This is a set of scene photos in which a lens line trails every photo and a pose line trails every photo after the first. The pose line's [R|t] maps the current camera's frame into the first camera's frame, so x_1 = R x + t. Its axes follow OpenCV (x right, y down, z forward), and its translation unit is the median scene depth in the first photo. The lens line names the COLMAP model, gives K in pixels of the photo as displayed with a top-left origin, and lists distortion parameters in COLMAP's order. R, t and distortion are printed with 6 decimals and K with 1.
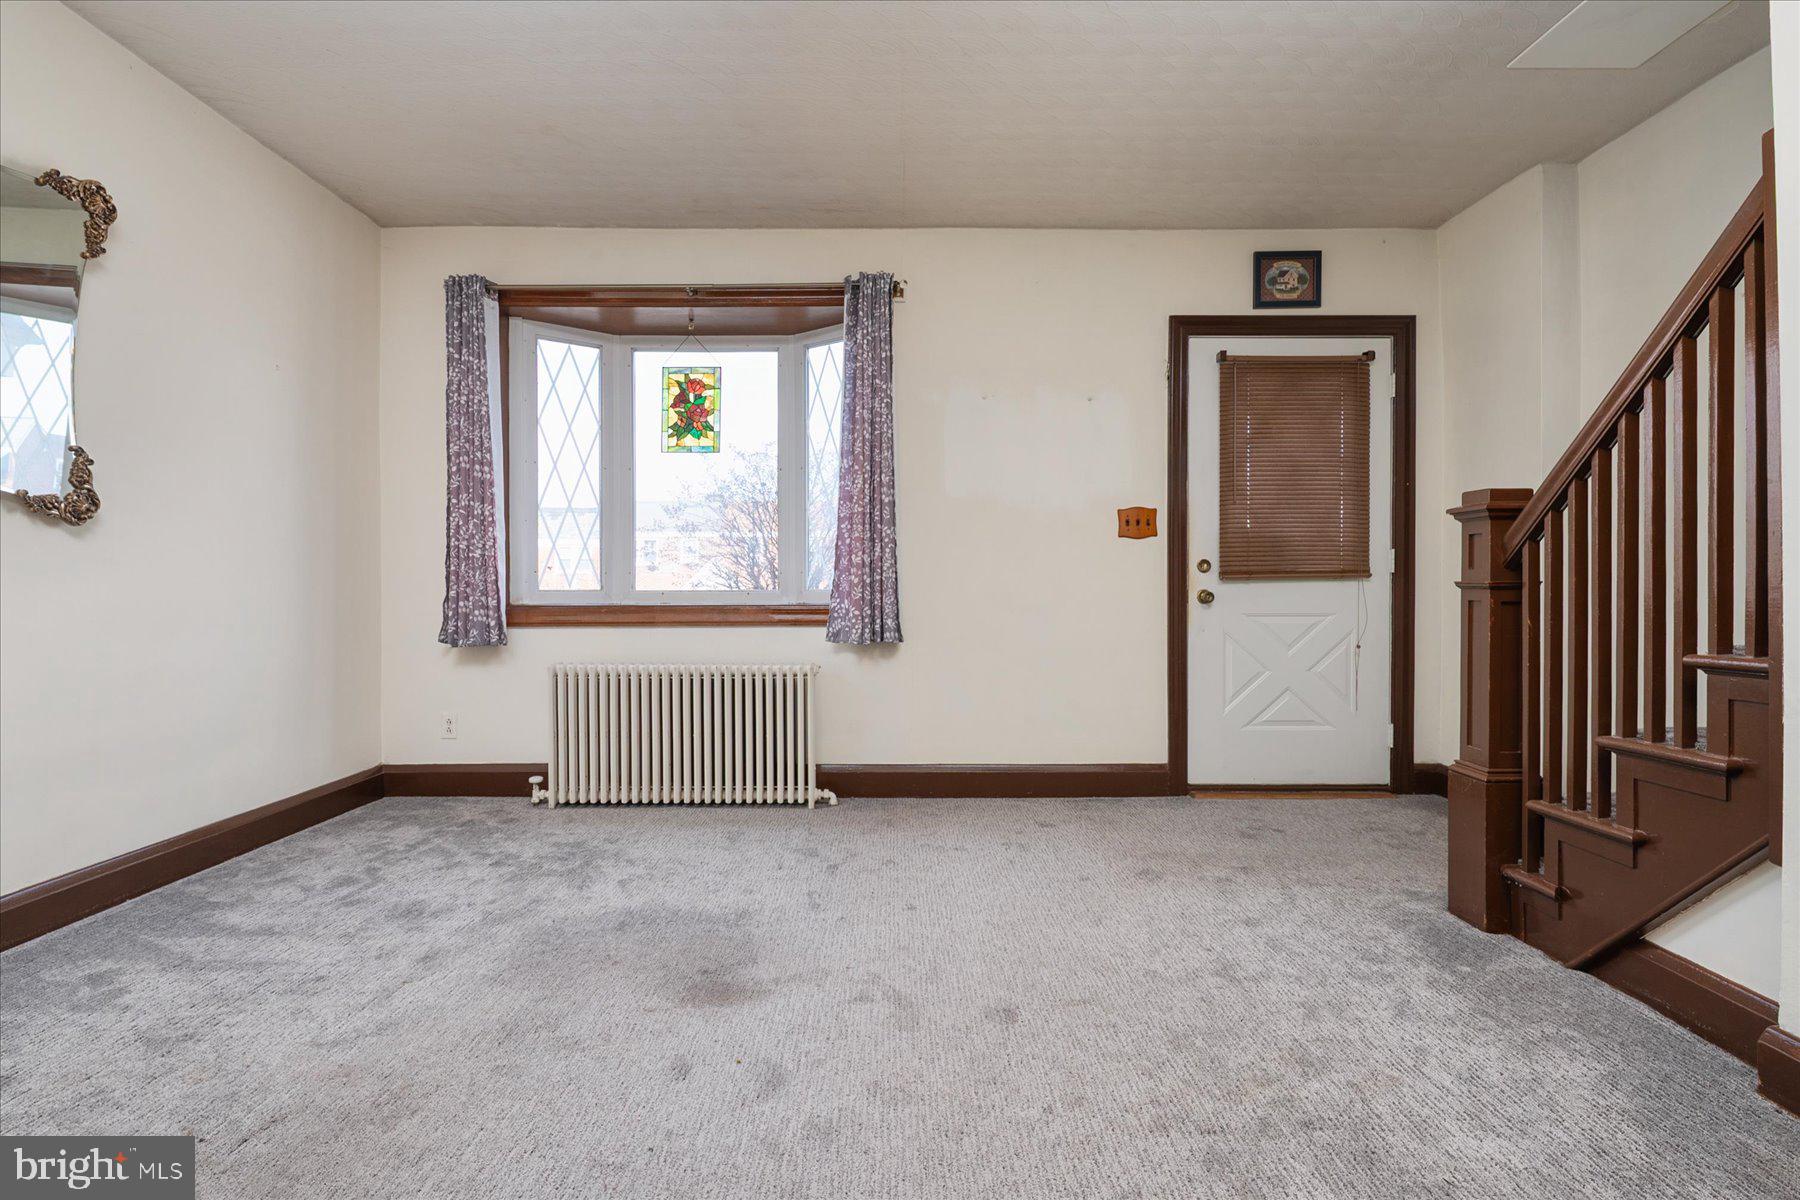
lens RADIAL K [[834.9, 0, 896.1], [0, 834.9, 594.1], [0, 0, 1]] dist [0.003328, -0.008674]
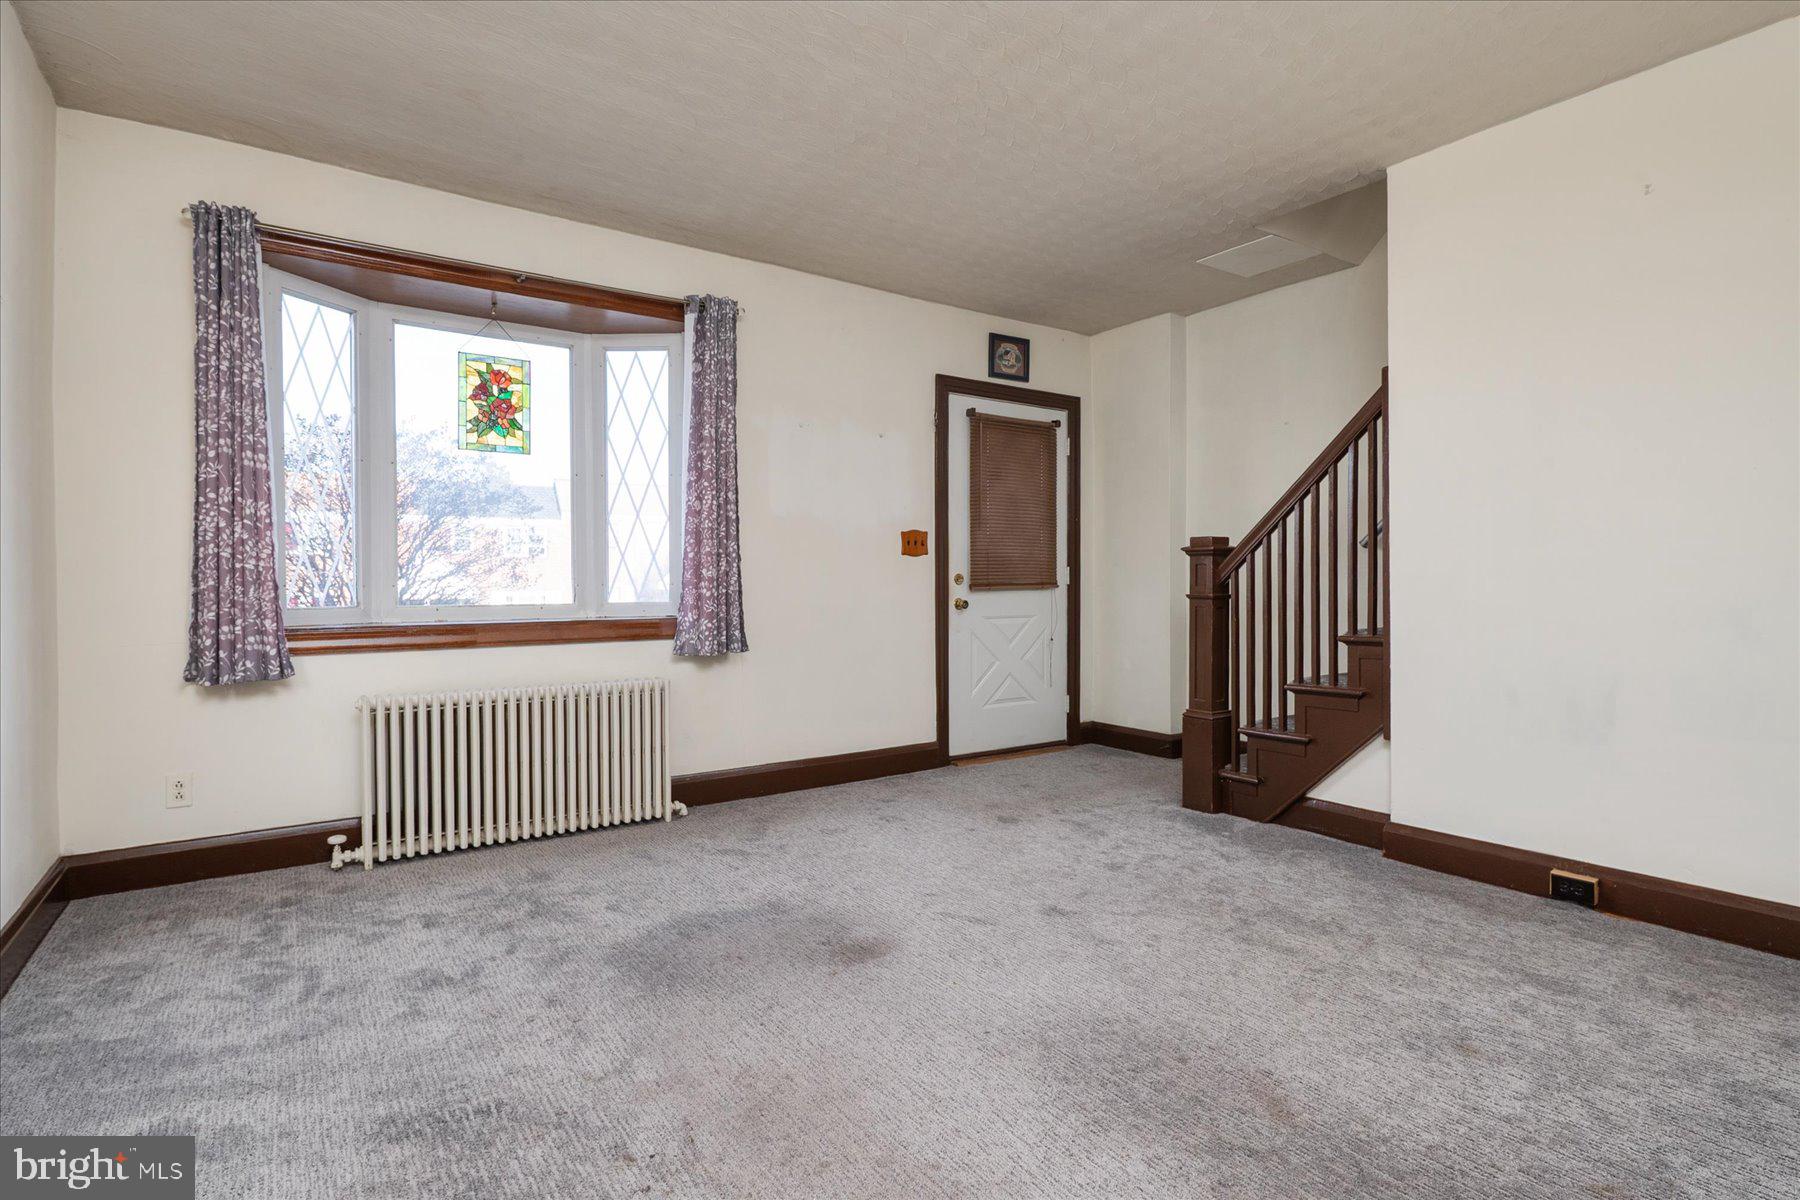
lens RADIAL K [[889.6, 0, 900.0], [0, 889.6, 600.0], [0, 0, 1]] dist [-0.001117, -0.001728]
pose [[0.820275, -0.013178, 0.571818, -0.476722], [0.009403, 0.999910, 0.009555, -0.016982], [-0.571893, -0.002460, 0.820325, -0.034987]]
